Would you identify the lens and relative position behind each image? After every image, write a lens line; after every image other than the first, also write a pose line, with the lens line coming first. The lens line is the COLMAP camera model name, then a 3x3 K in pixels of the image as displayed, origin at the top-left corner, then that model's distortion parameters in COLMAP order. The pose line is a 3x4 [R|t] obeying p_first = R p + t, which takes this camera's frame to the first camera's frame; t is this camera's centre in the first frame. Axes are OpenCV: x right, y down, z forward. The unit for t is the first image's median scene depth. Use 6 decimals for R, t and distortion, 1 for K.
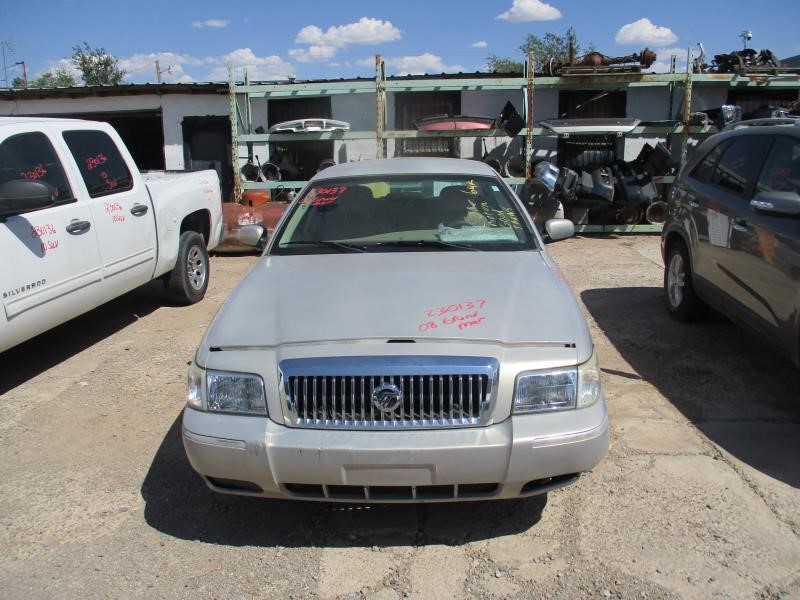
lens RADIAL K [[662.6, 0, 398.1], [0, 662.6, 300.2], [0, 0, 1]] dist [-0.024129, -0.002635]
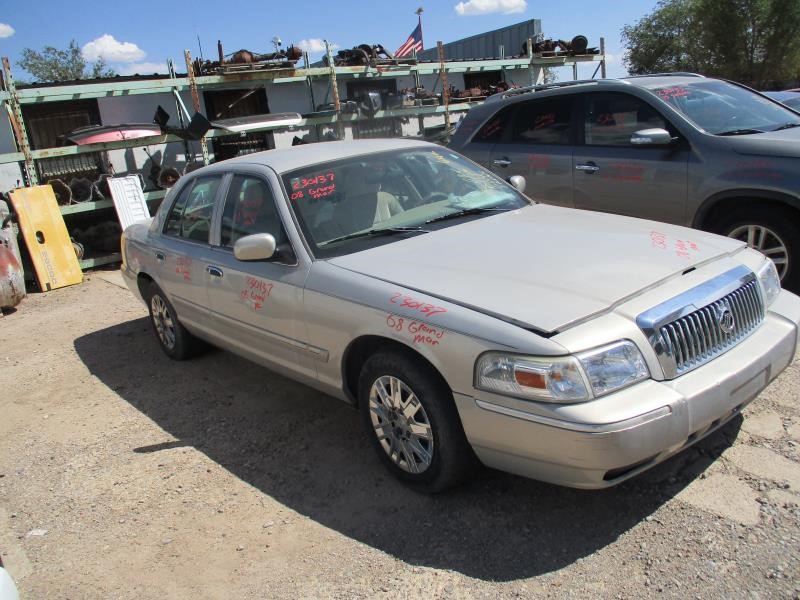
lens RADIAL K [[662.6, 0, 397.2], [0, 662.6, 303.1], [0, 0, 1]] dist [-0.024129, -0.002635]
pose [[0.750557, -0.244008, 0.614104, -0.228878], [0.254391, 0.964397, 0.072276, -0.018496], [-0.609876, 0.101976, 0.785908, 0.110041]]
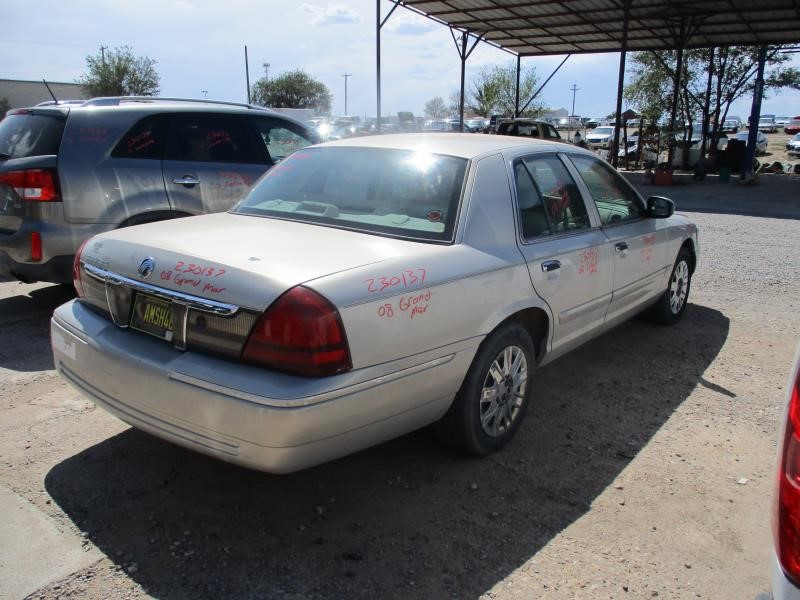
lens RADIAL K [[662.6, 0, 397.9], [0, 662.6, 297.0], [0, 0, 1]] dist [-0.024129, -0.002635]
pose [[-0.810318, -0.139359, 0.569178, -0.191068], [0.131414, 0.903354, 0.408268, -0.172140], [-0.571065, 0.405625, -0.713690, 0.782364]]
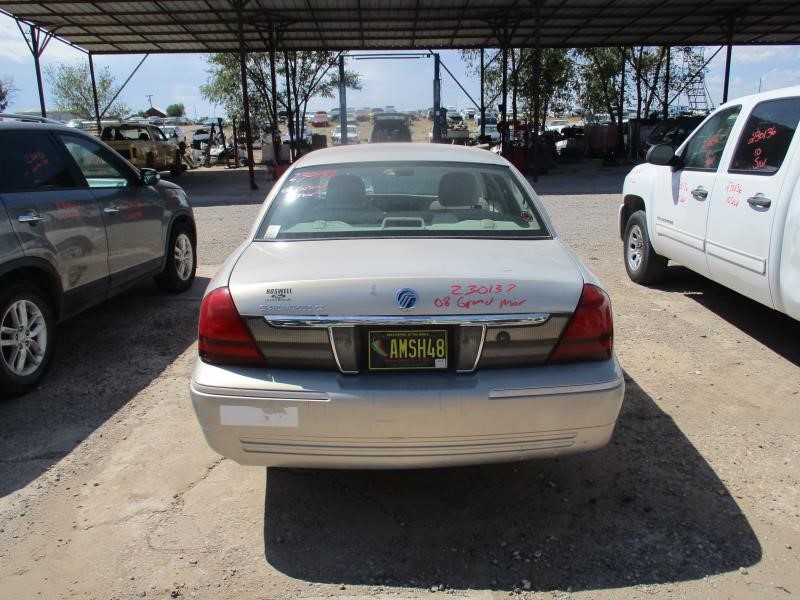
lens RADIAL K [[662.6, 0, 402.2], [0, 662.6, 299.6], [0, 0, 1]] dist [-0.024129, -0.002635]
pose [[-0.998264, 0.043524, -0.039689, 0.025474], [0.020116, 0.885203, 0.464770, -0.201388], [0.055361, 0.463165, -0.884542, 0.859039]]
